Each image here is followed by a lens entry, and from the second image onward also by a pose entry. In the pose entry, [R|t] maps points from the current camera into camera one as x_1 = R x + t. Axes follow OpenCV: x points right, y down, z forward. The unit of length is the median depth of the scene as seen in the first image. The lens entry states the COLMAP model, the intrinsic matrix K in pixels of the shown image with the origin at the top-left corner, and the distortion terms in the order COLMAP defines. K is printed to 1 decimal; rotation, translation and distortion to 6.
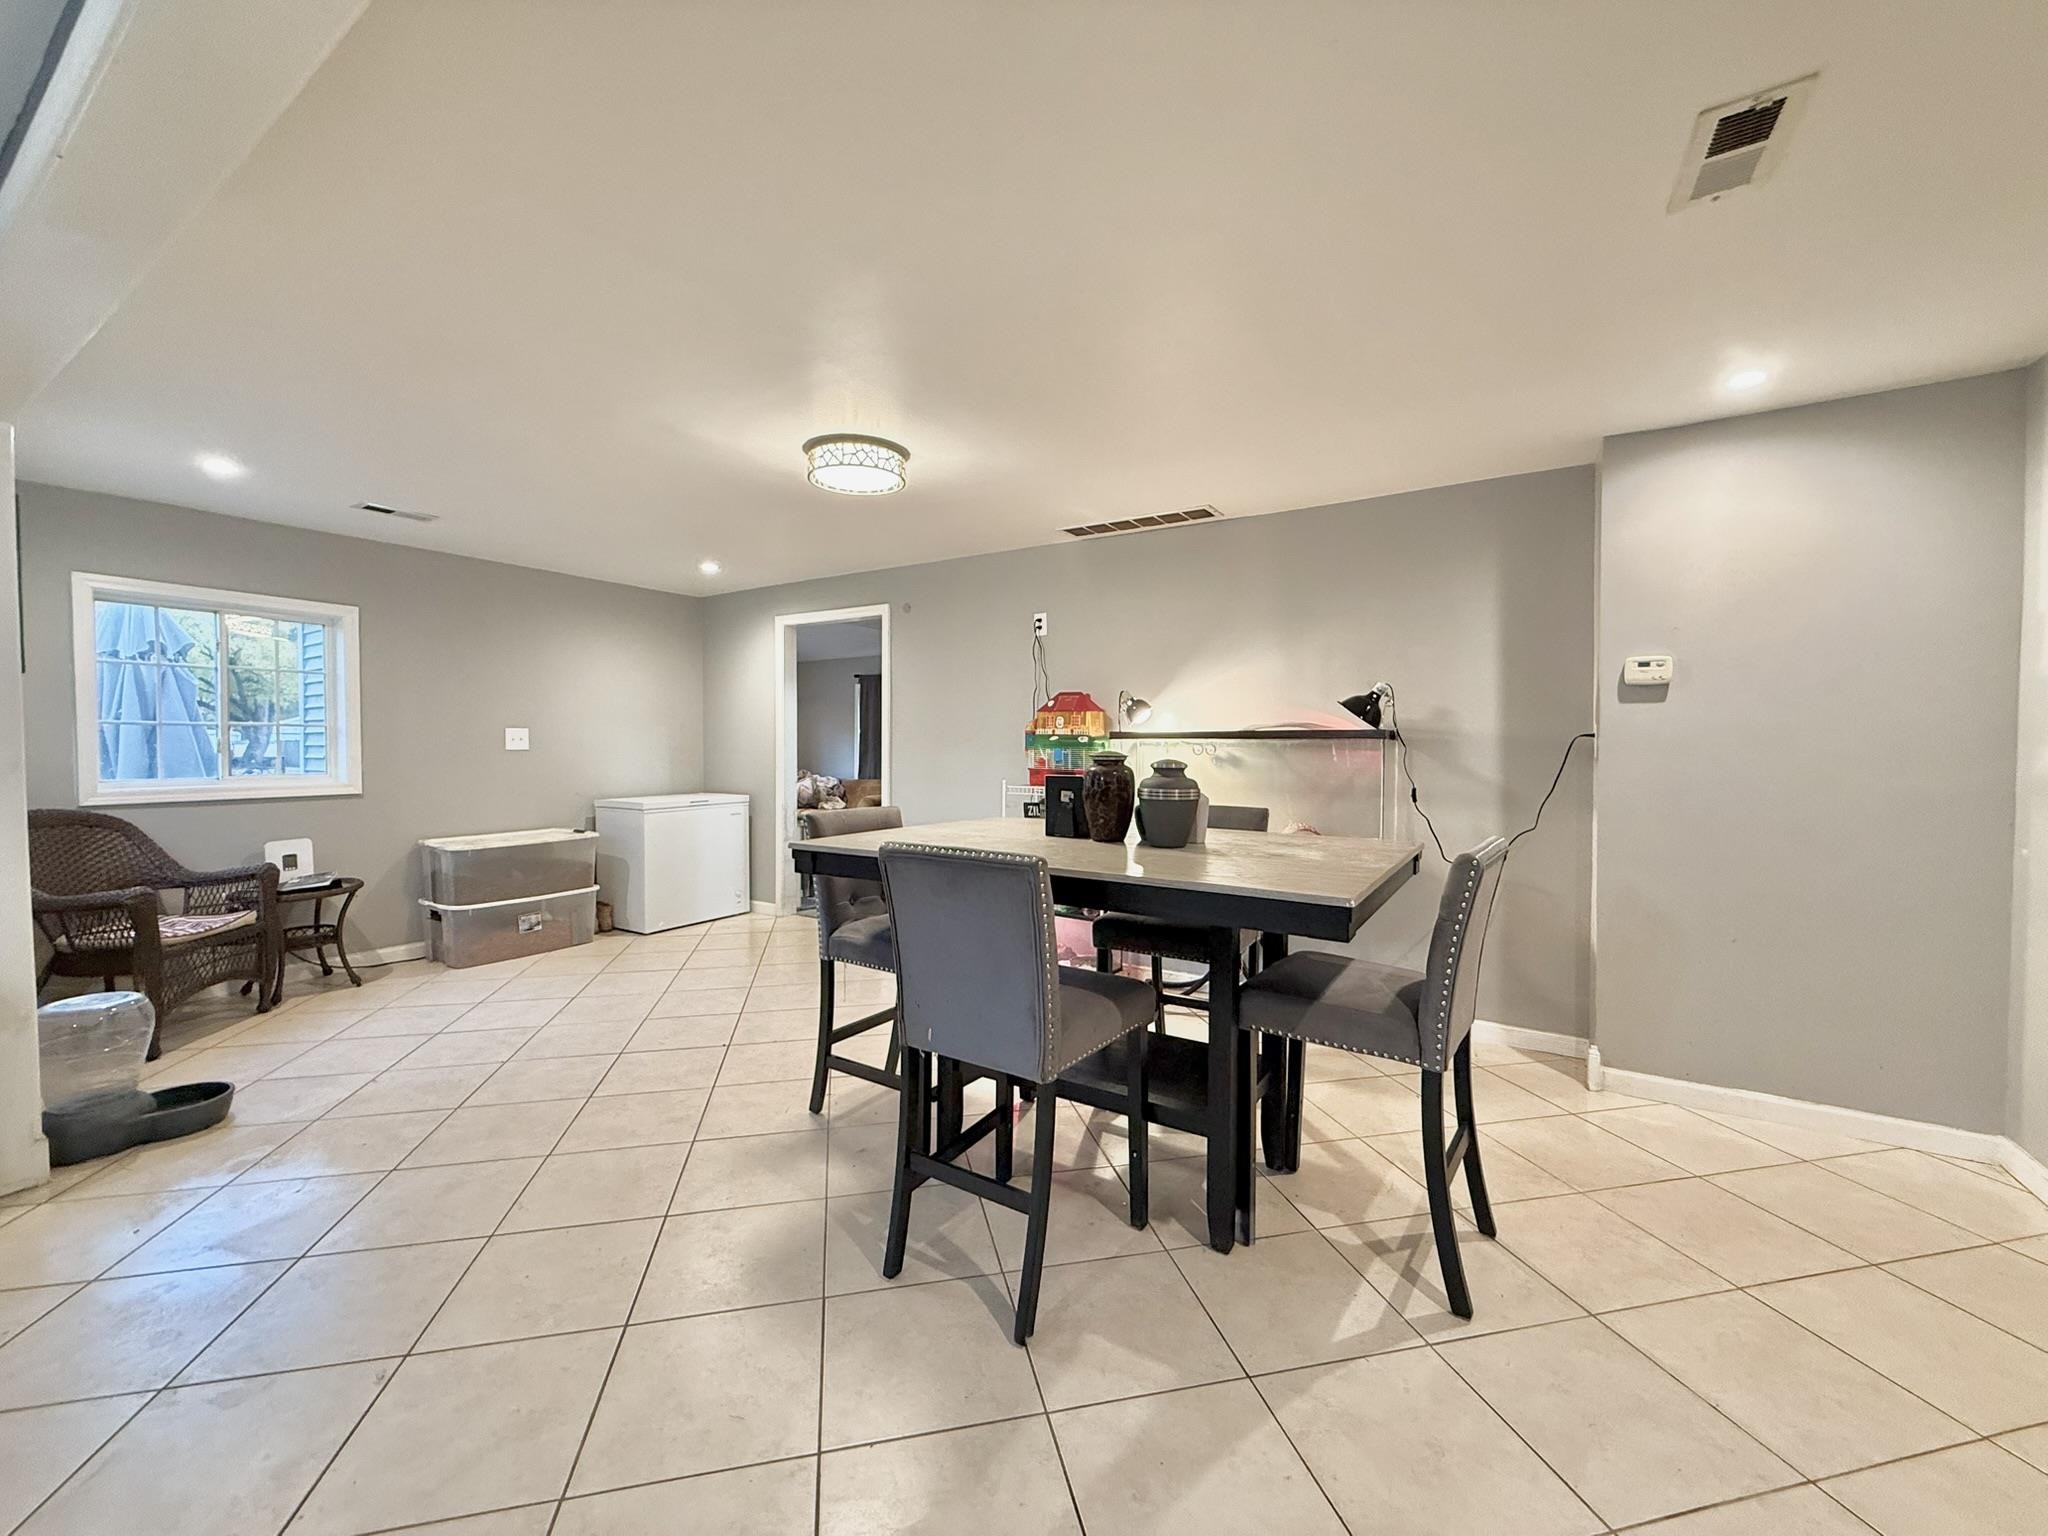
lens RADIAL K [[813.8, 0, 1023.1], [0, 813.8, 765.1], [0, 0, 1]] dist [-0.002810, -0.000611]
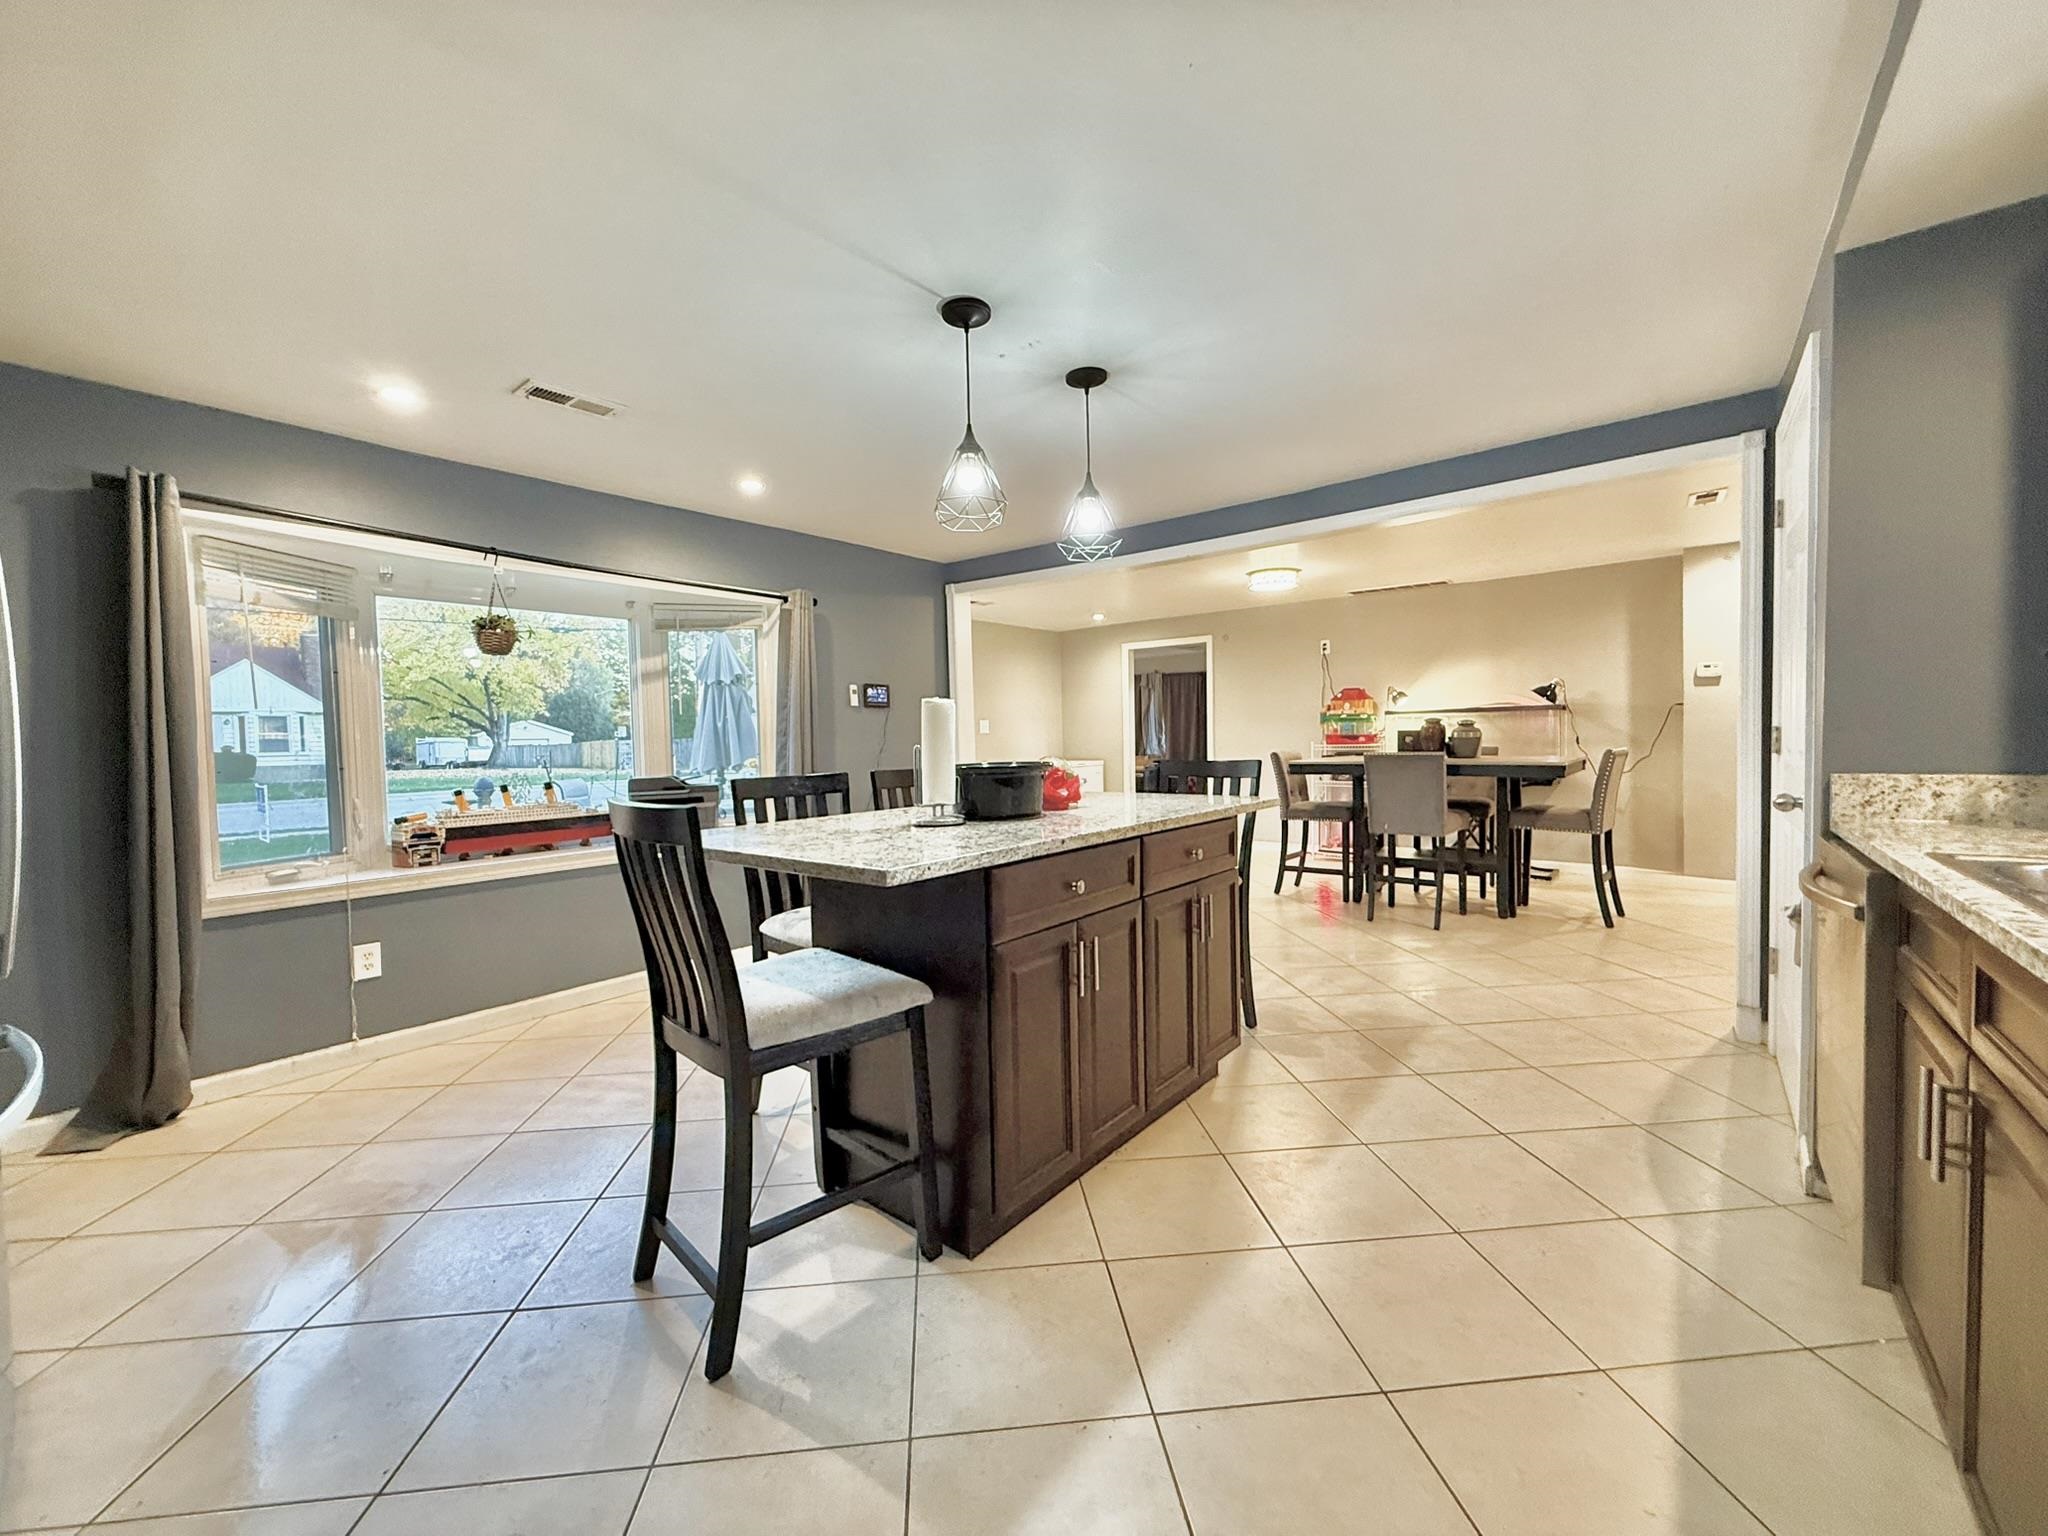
lens RADIAL K [[813.8, 0, 1022.8], [0, 813.8, 764.1], [0, 0, 1]] dist [-0.002810, -0.000611]
pose [[0.991699, -0.020321, -0.126965, -0.506865], [0.021602, 0.999729, 0.008722, 0.046524], [0.126754, -0.011393, 0.991869, -0.934270]]
